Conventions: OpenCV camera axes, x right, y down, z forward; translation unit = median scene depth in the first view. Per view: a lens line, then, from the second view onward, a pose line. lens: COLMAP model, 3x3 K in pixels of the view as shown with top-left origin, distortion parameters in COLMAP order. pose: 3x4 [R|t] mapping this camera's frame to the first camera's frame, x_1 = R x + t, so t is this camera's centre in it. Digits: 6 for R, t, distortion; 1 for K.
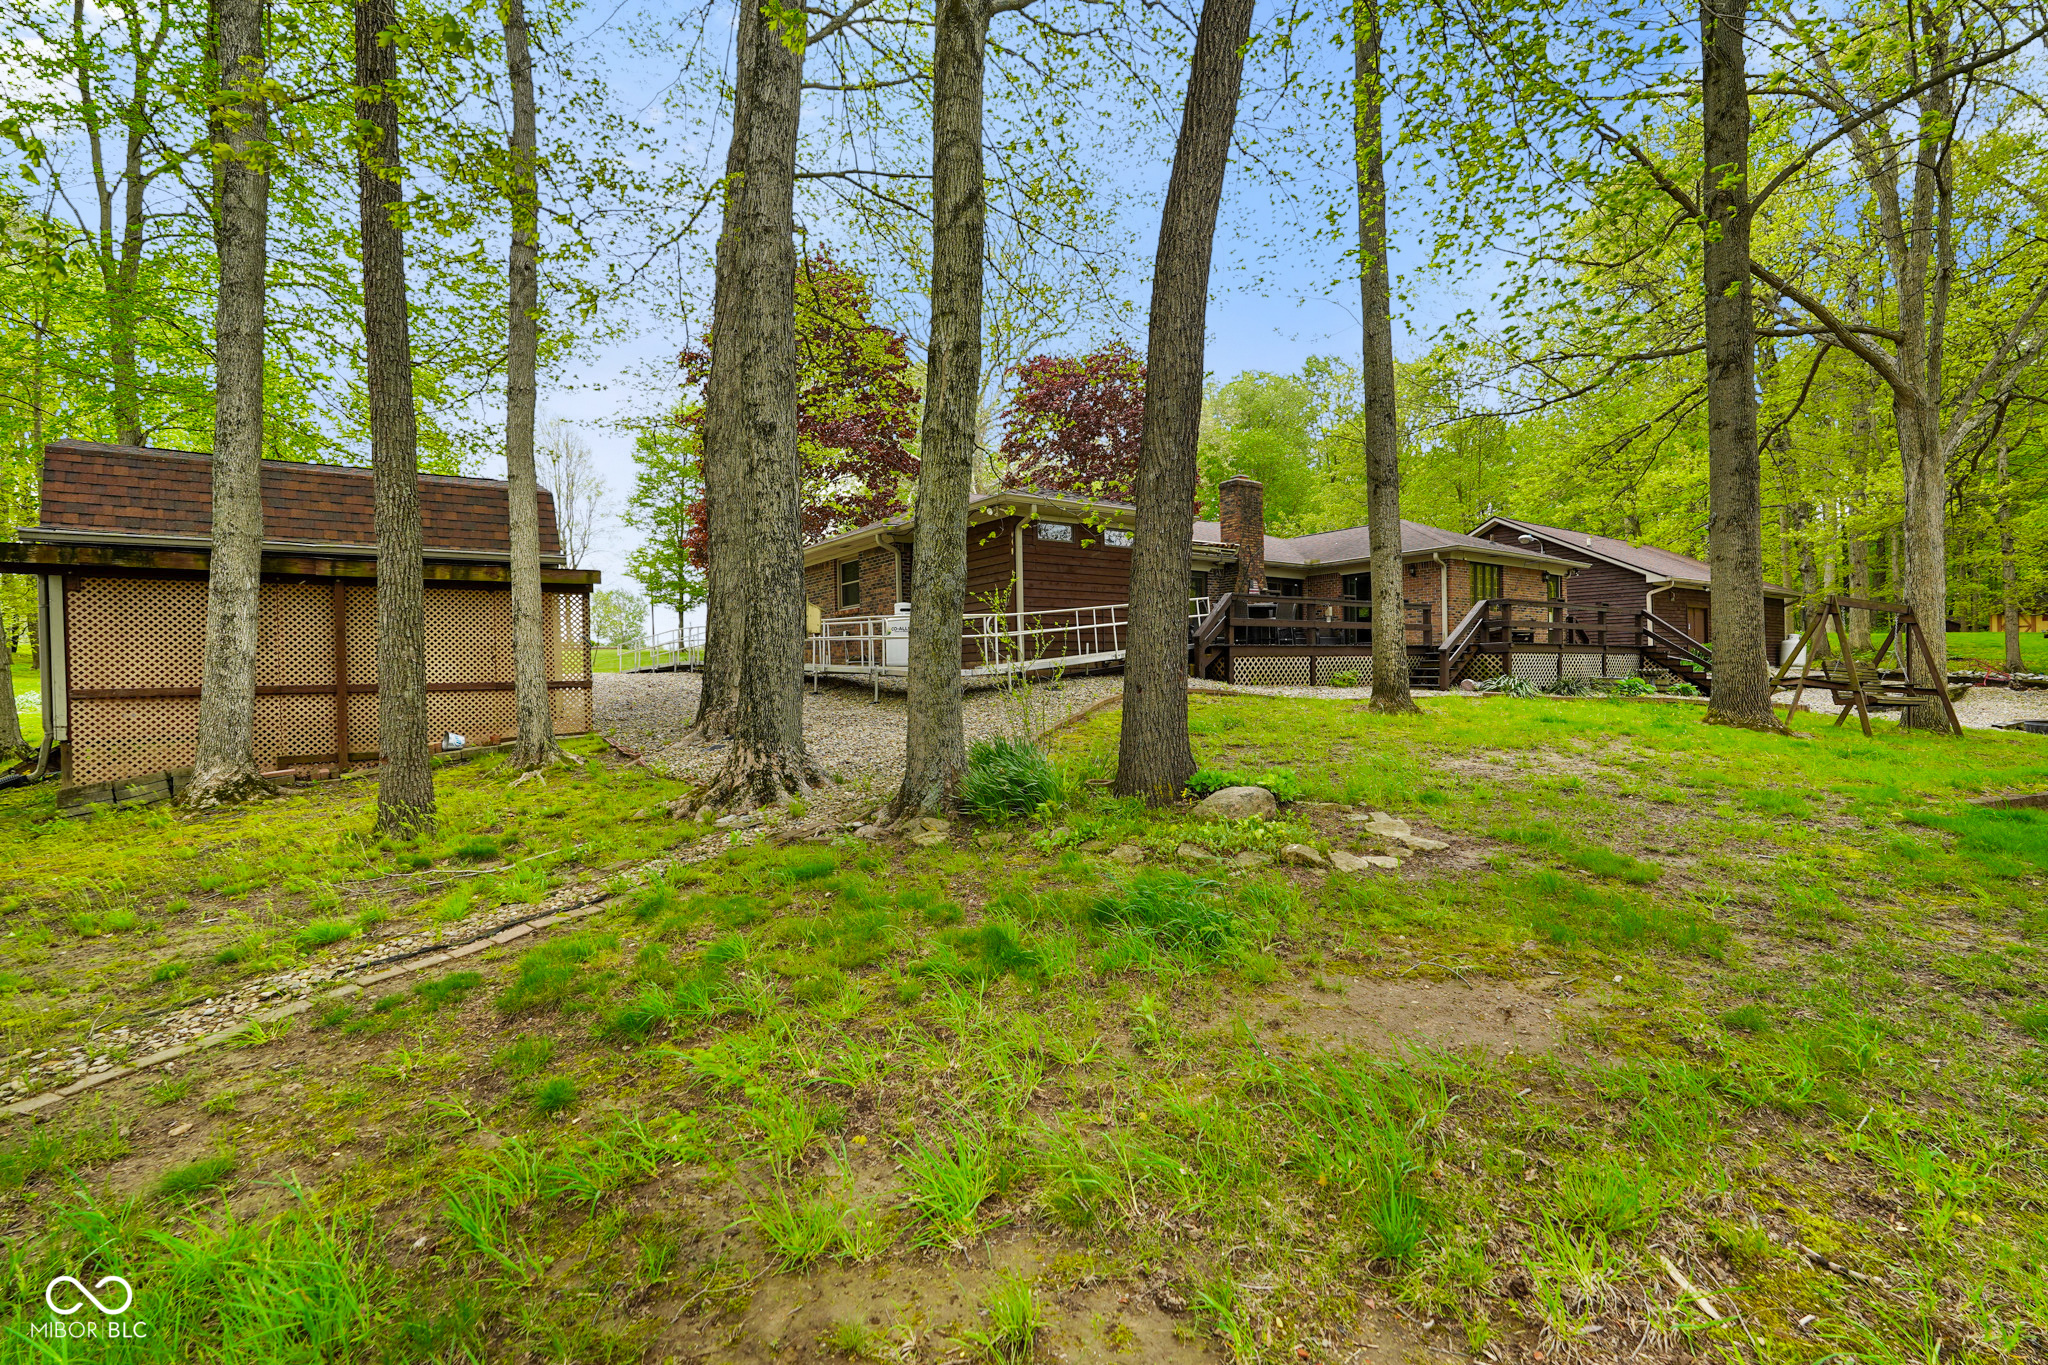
lens RADIAL K [[941.9, 0, 1021.7], [0, 941.9, 680.9], [0, 0, 1]] dist [0.002582, 0.000249]
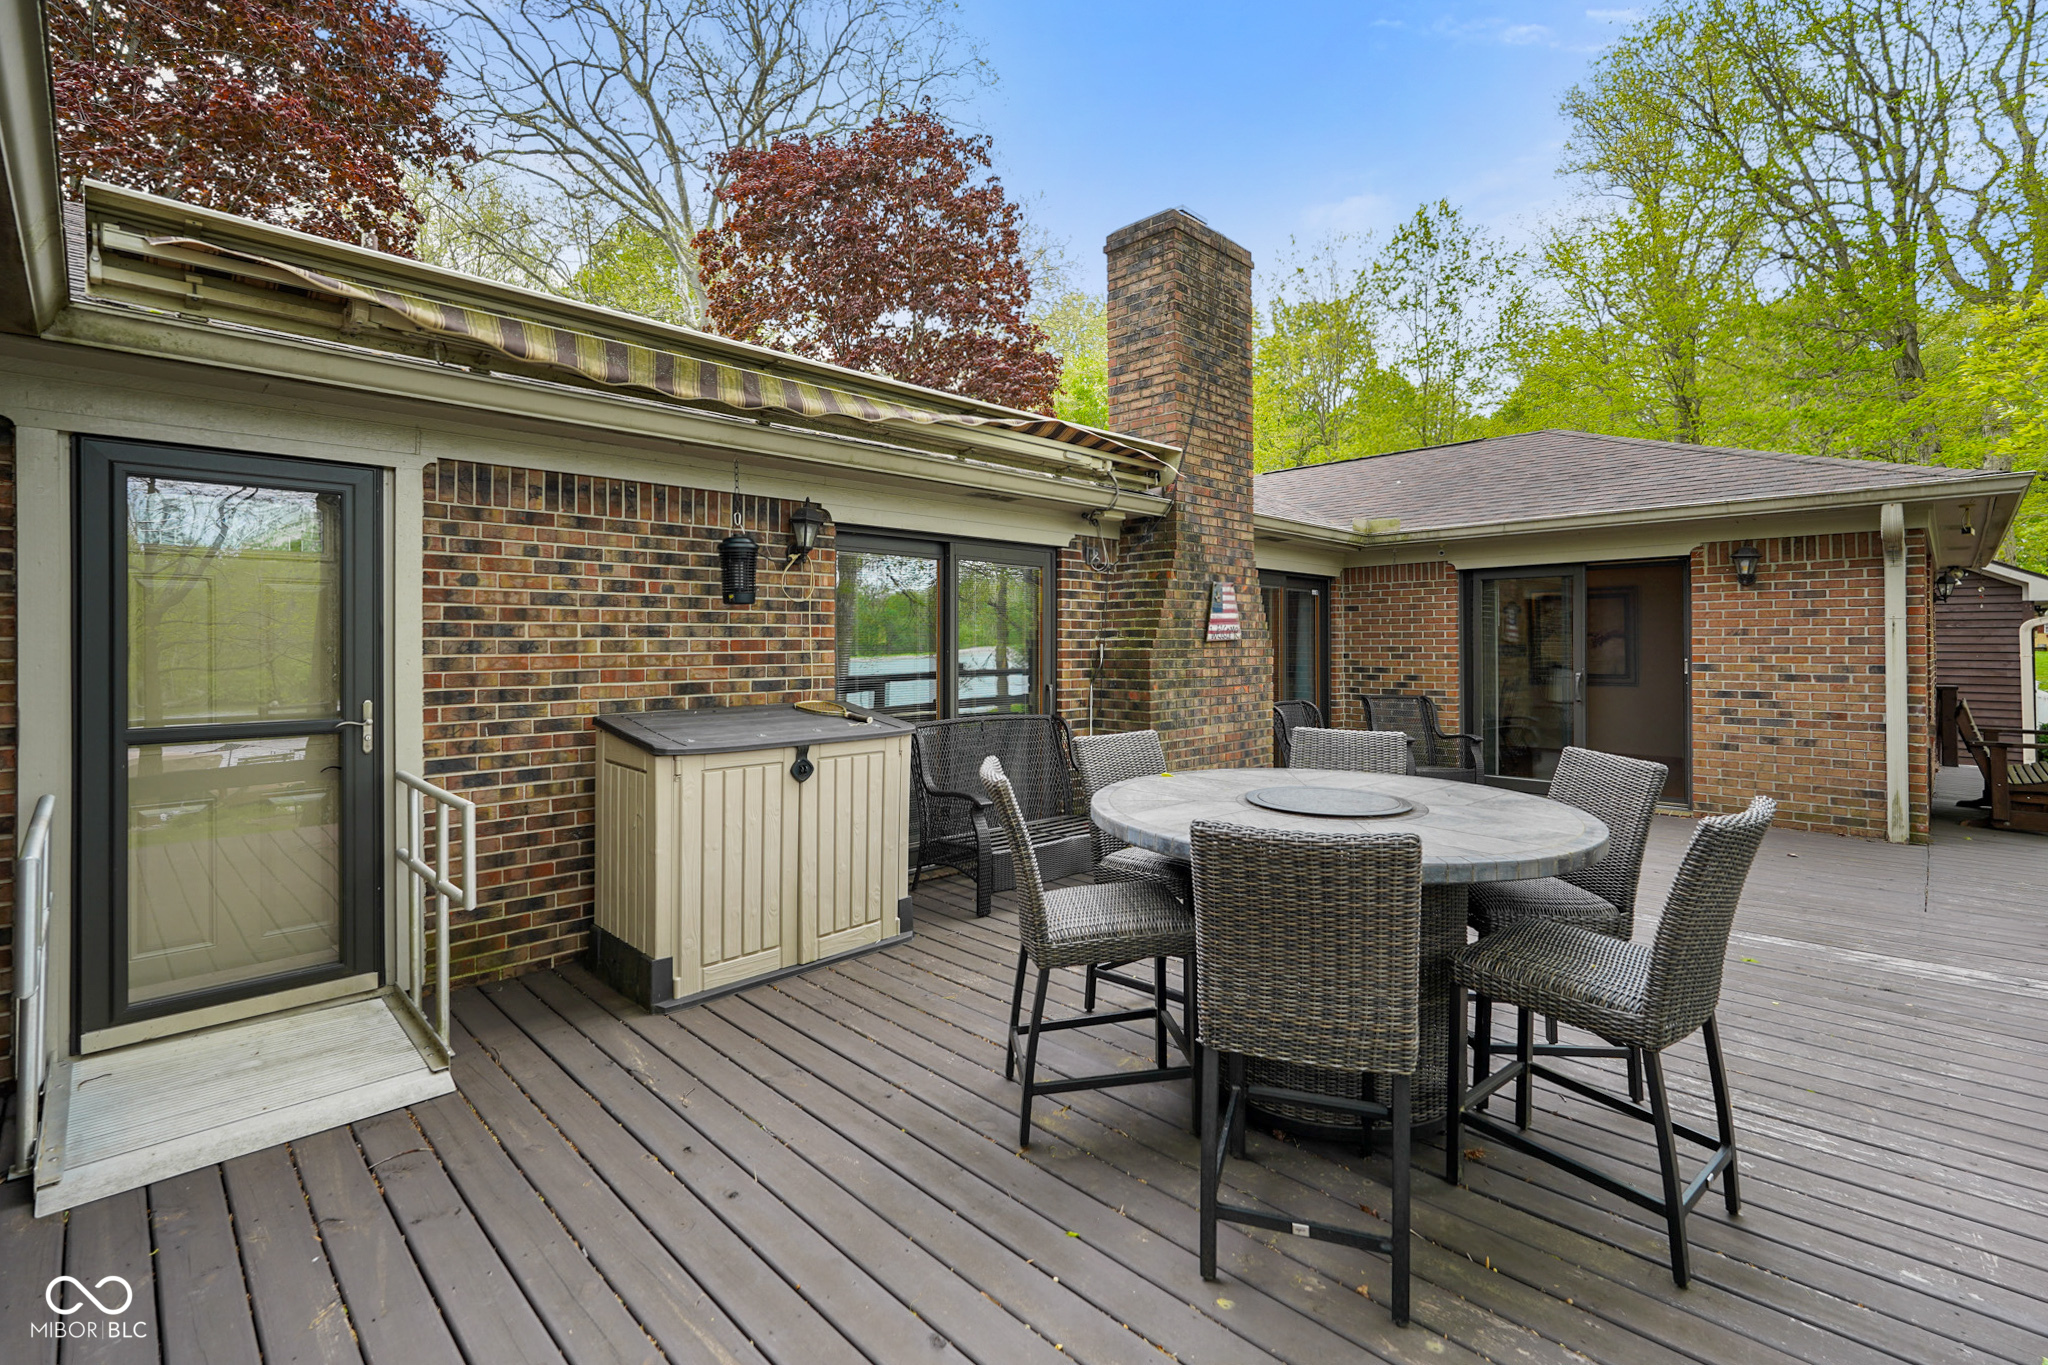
lens RADIAL K [[941.9, 0, 1023.5], [0, 941.9, 666.2], [0, 0, 1]] dist [0.002582, 0.000249]
pose [[0.990762, 0.019253, 0.134240, 0.150202], [-0.021403, 0.999664, 0.014596, -0.084210], [-0.133914, -0.017334, 0.990841, 0.728746]]
